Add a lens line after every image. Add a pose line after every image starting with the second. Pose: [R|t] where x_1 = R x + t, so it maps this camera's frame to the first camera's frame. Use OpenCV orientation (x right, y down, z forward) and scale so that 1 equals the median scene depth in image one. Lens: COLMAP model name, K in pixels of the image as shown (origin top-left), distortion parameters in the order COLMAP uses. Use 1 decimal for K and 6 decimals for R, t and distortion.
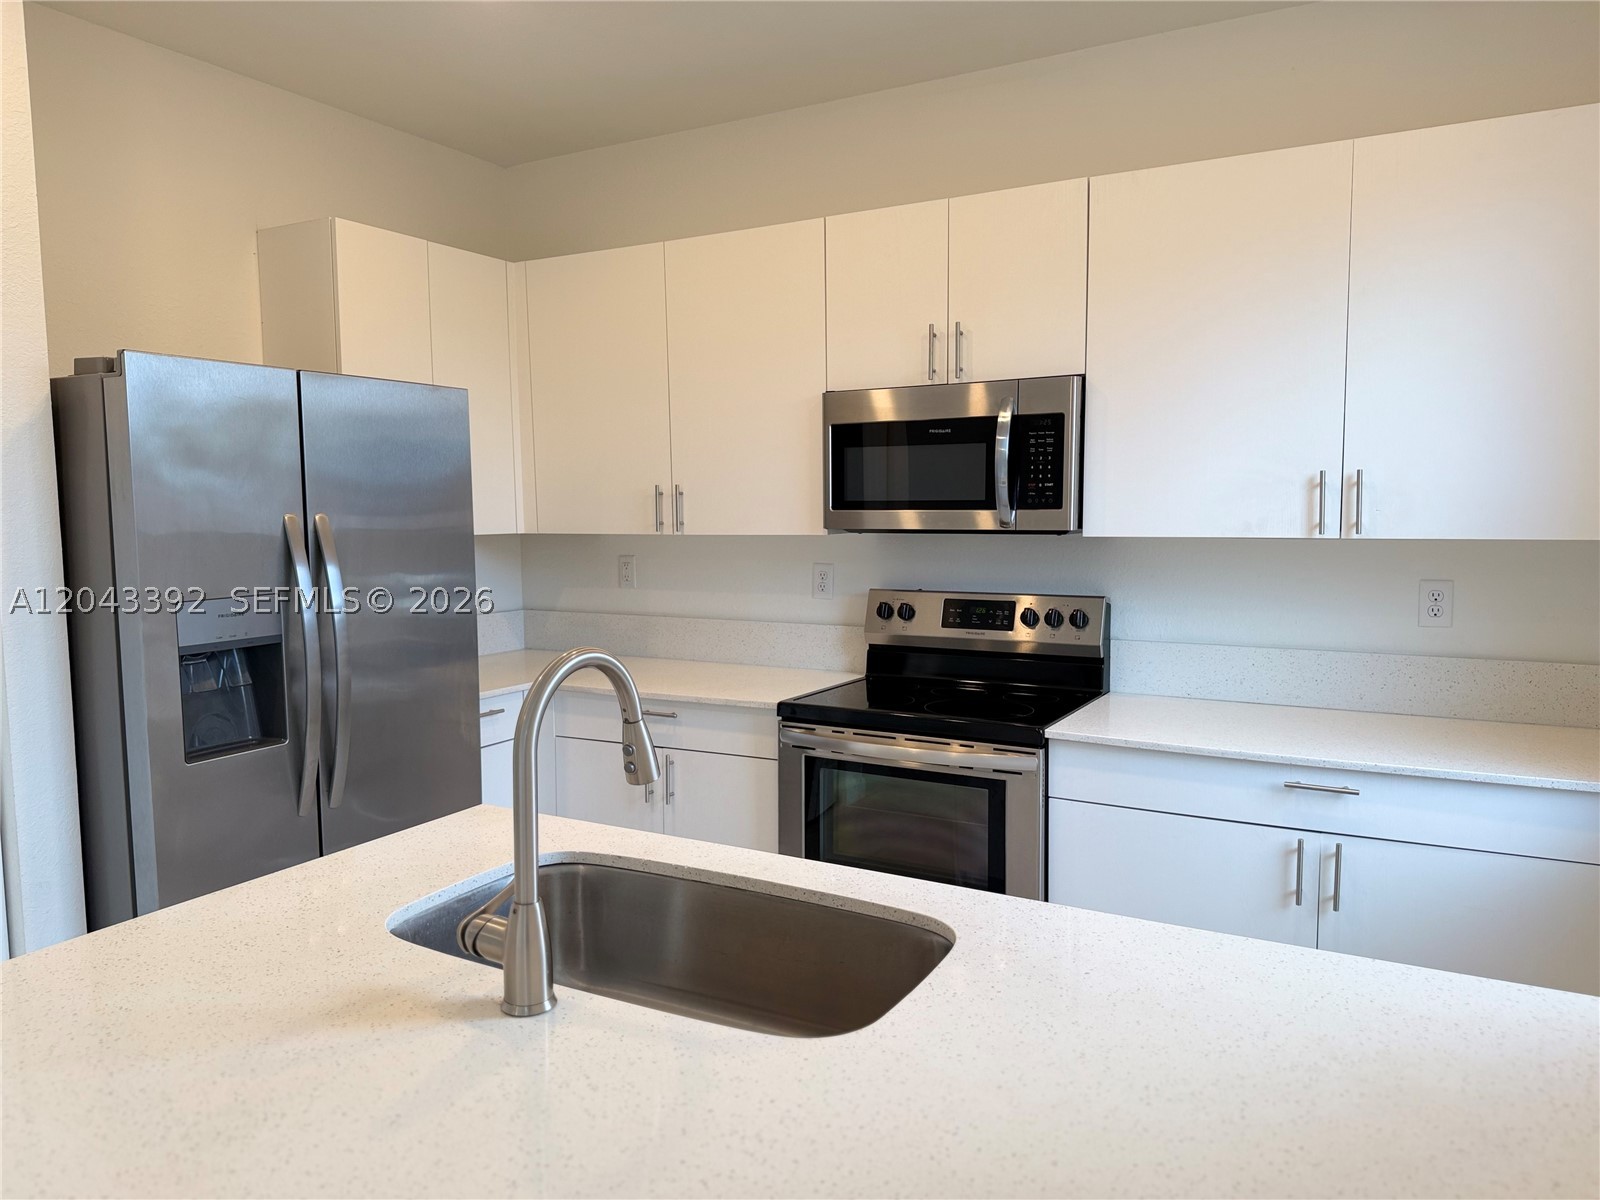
lens RADIAL K [[1123.6, 0, 807.3], [0, 1123.6, 601.2], [0, 0, 1]] dist [0.077736, -0.092456]
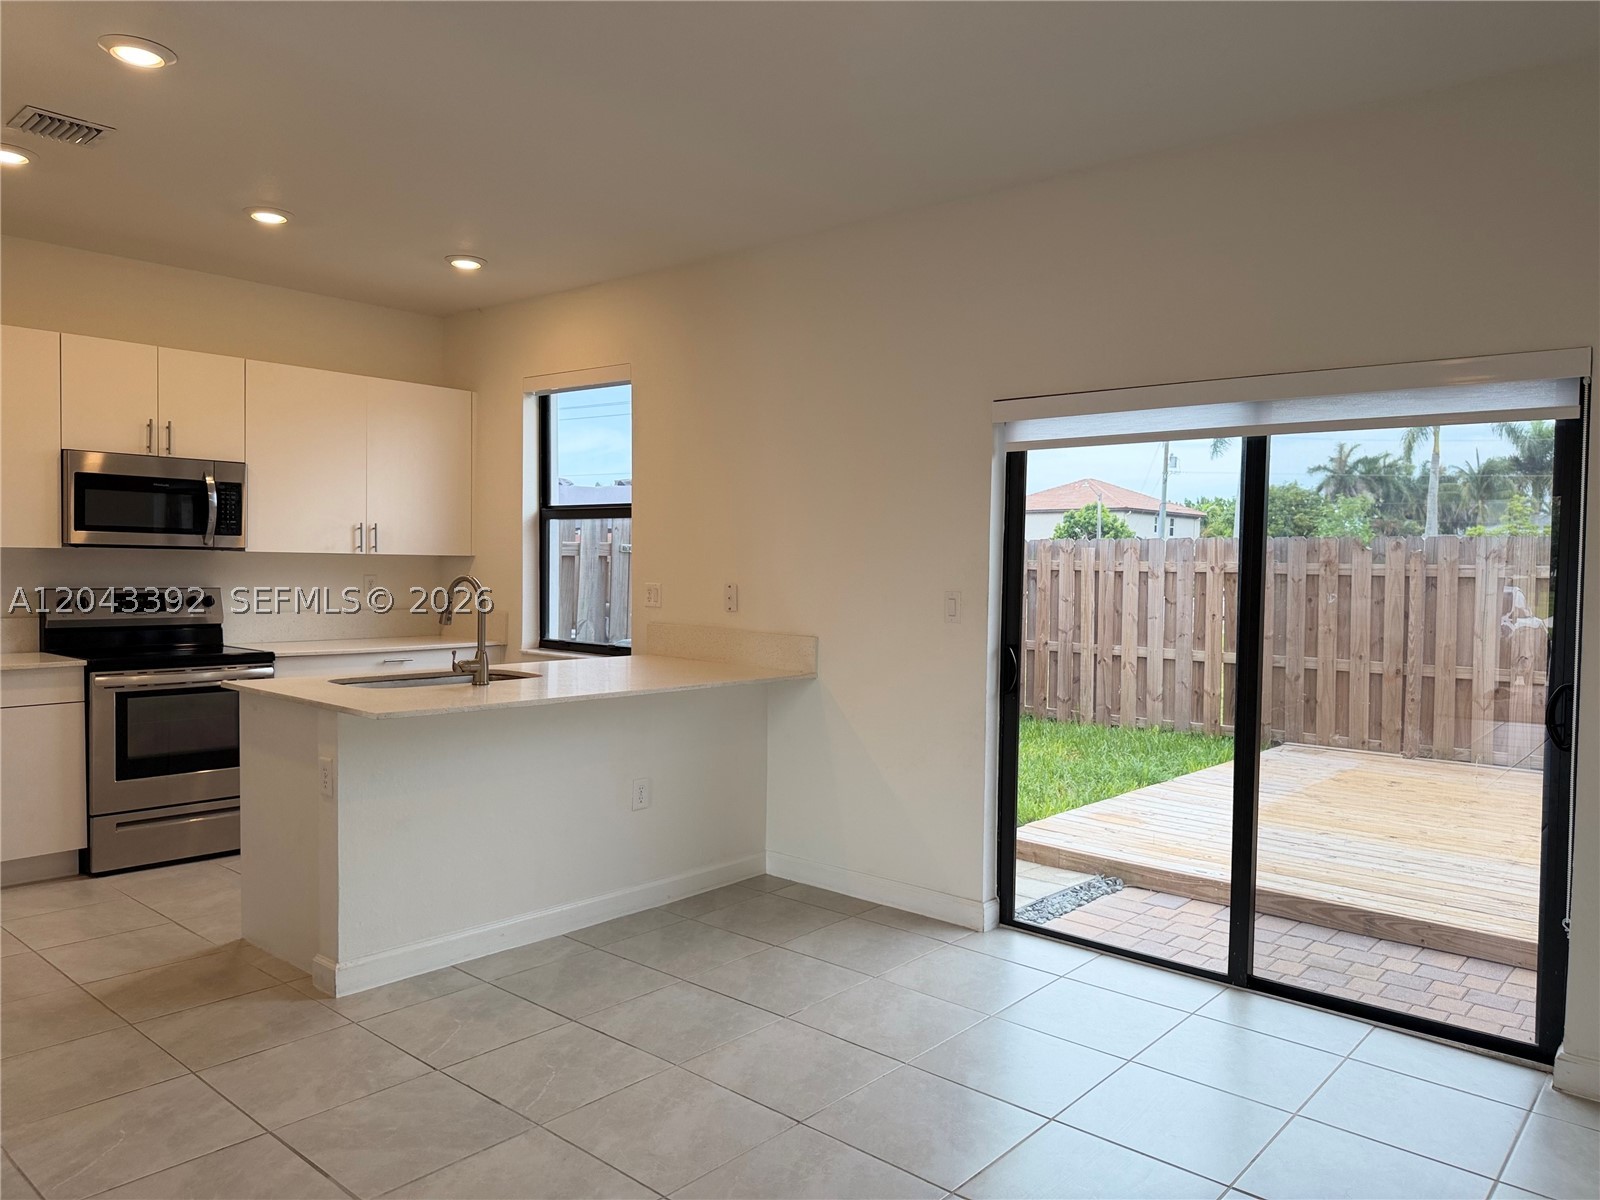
lens RADIAL K [[1123.6, 0, 812.6], [0, 1123.6, 603.9], [0, 0, 1]] dist [0.077736, -0.092456]
pose [[0.185545, -0.023751, 0.982349, -1.358367], [0.070061, 0.997483, 0.010884, 0.069014], [-0.980135, 0.066805, 0.186742, -0.219951]]
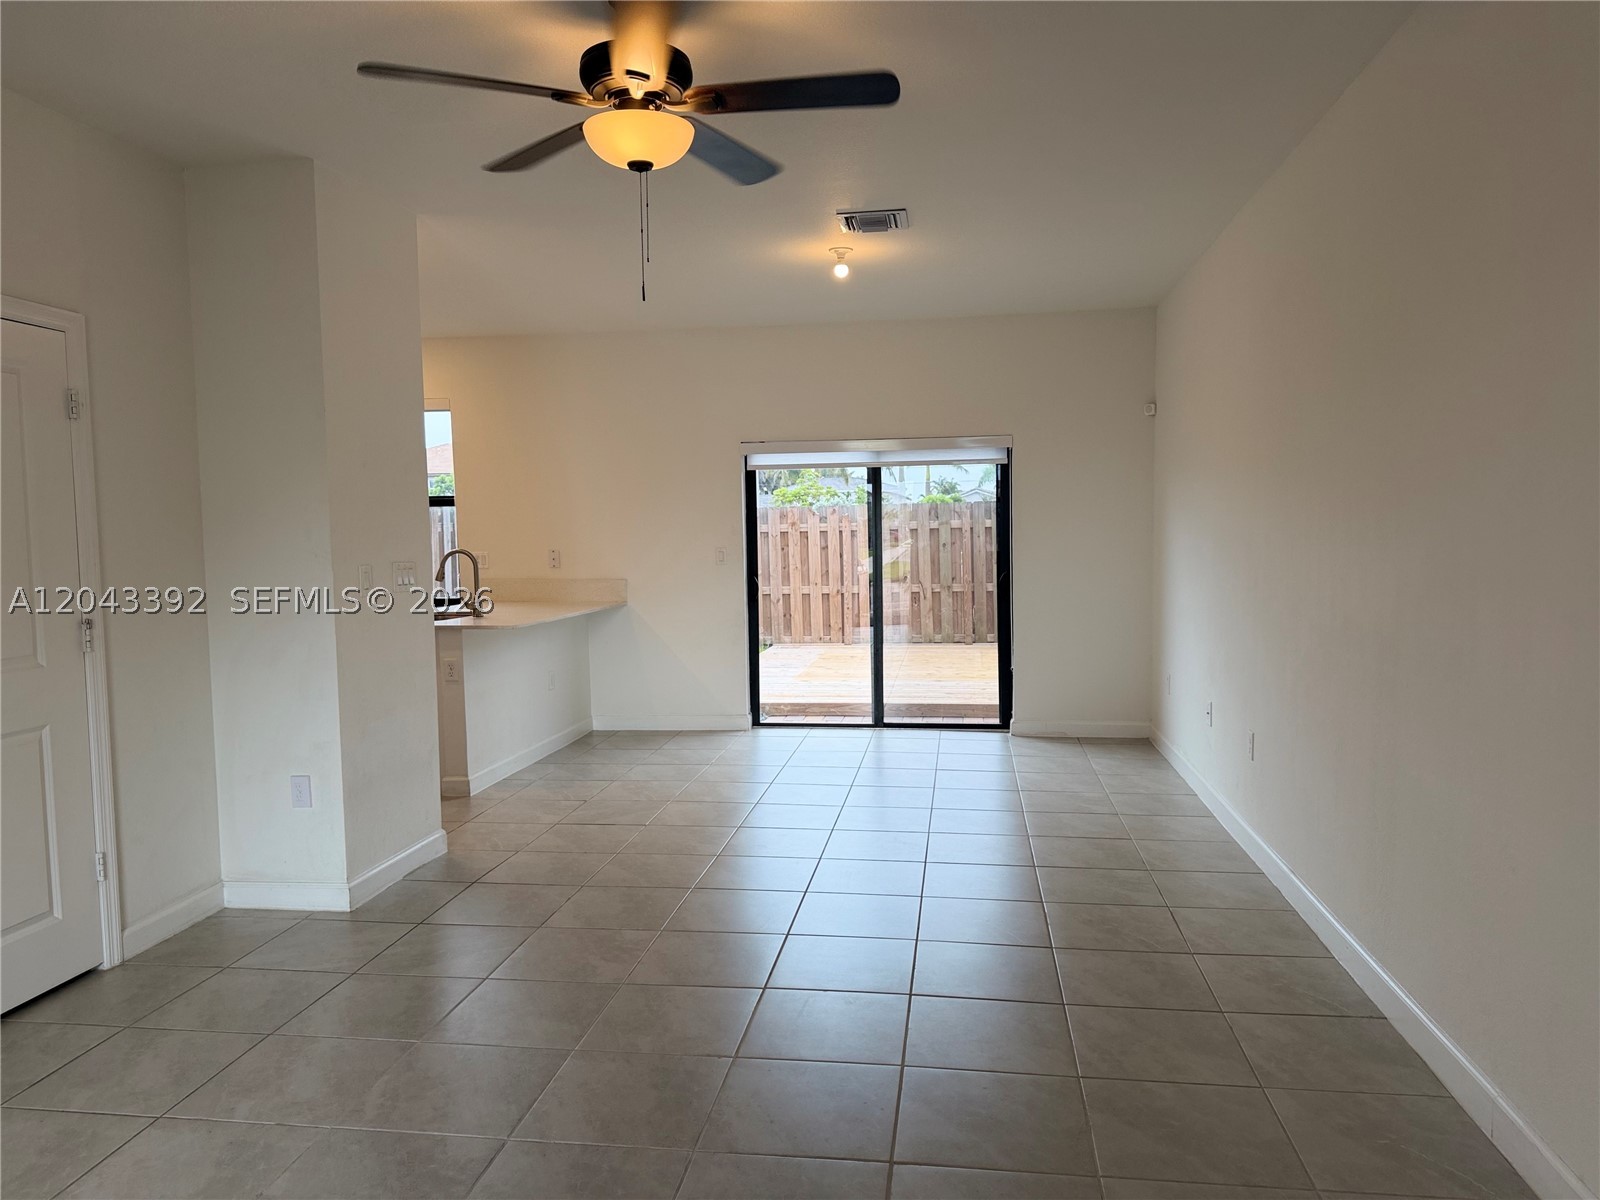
lens RADIAL K [[1123.6, 0, 793.9], [0, 1123.6, 603.9], [0, 0, 1]] dist [0.077736, -0.092456]
pose [[-0.358898, -0.049578, 0.932059, -2.403128], [0.105863, 0.989982, 0.093422, -0.015028], [-0.927354, 0.132200, -0.350054, 0.644941]]
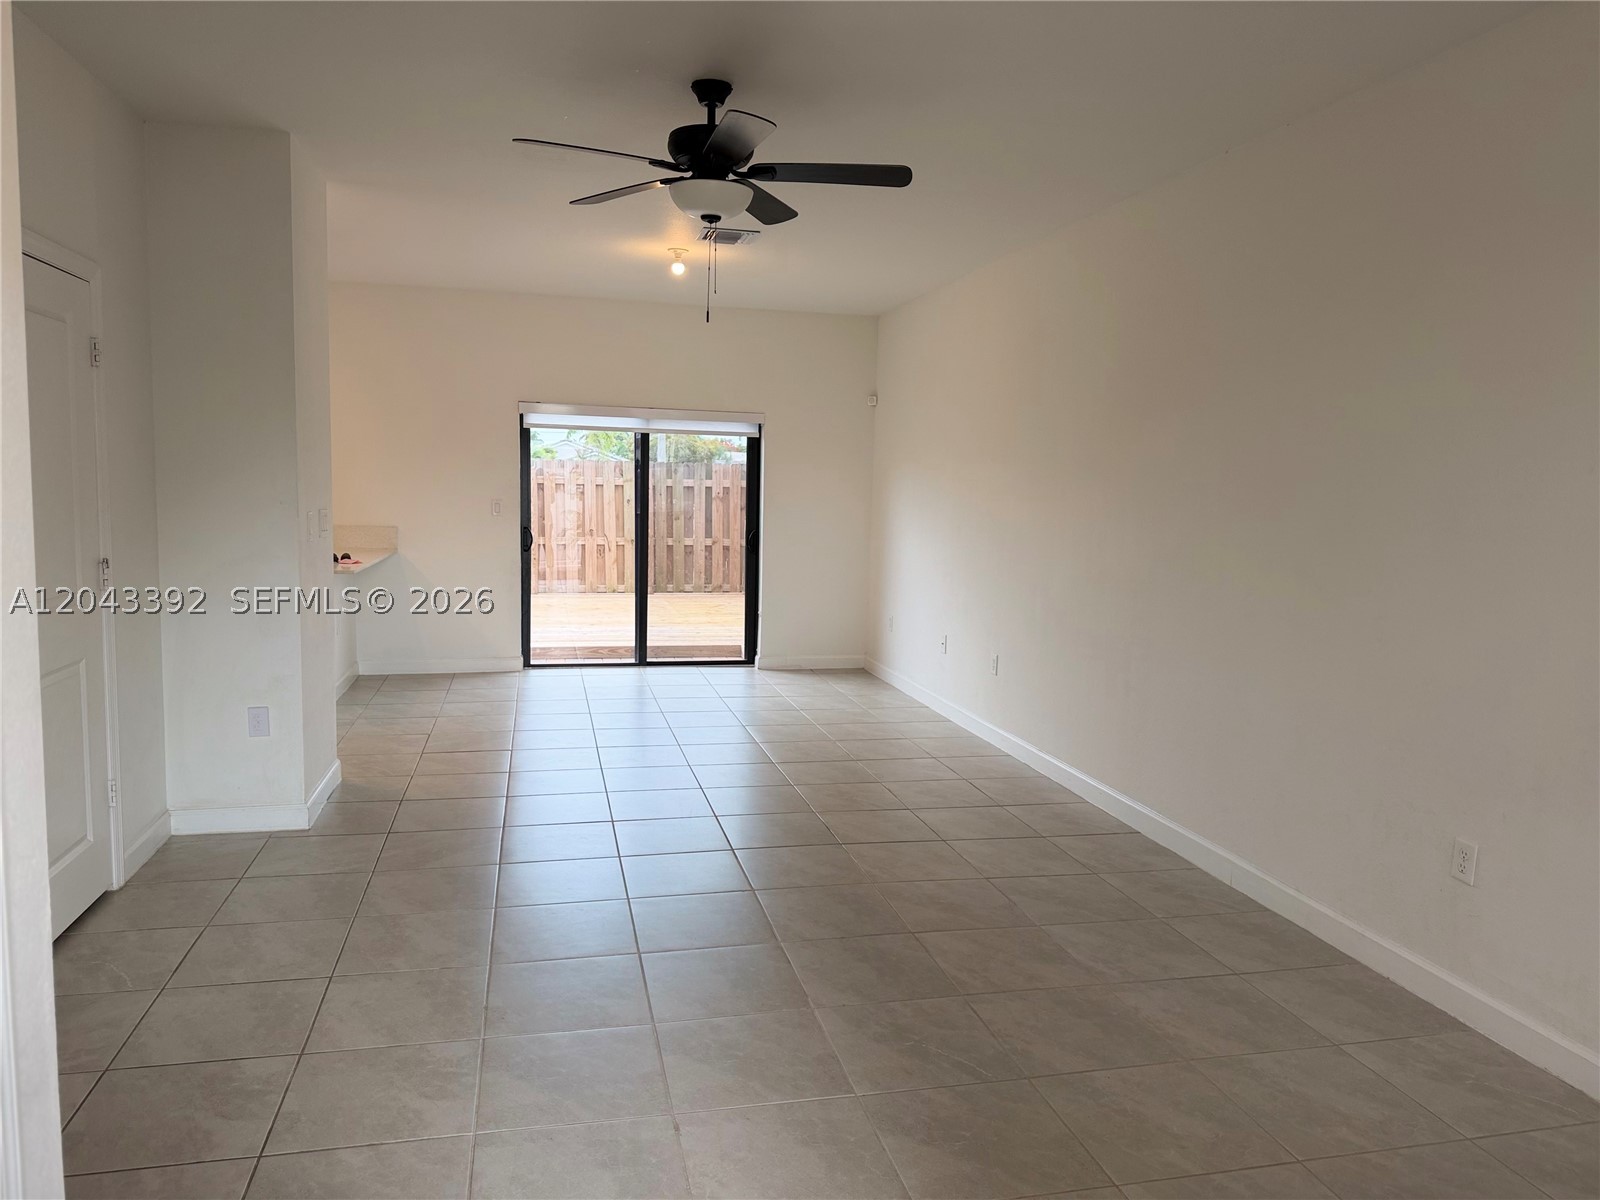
lens RADIAL K [[1123.6, 0, 796.1], [0, 1123.6, 599.5], [0, 0, 1]] dist [0.077736, -0.092456]
pose [[-0.675154, -0.086476, 0.732590, -2.459917], [0.047700, 0.985909, 0.160339, -0.087958], [-0.736133, 0.143198, -0.661516, 1.204565]]
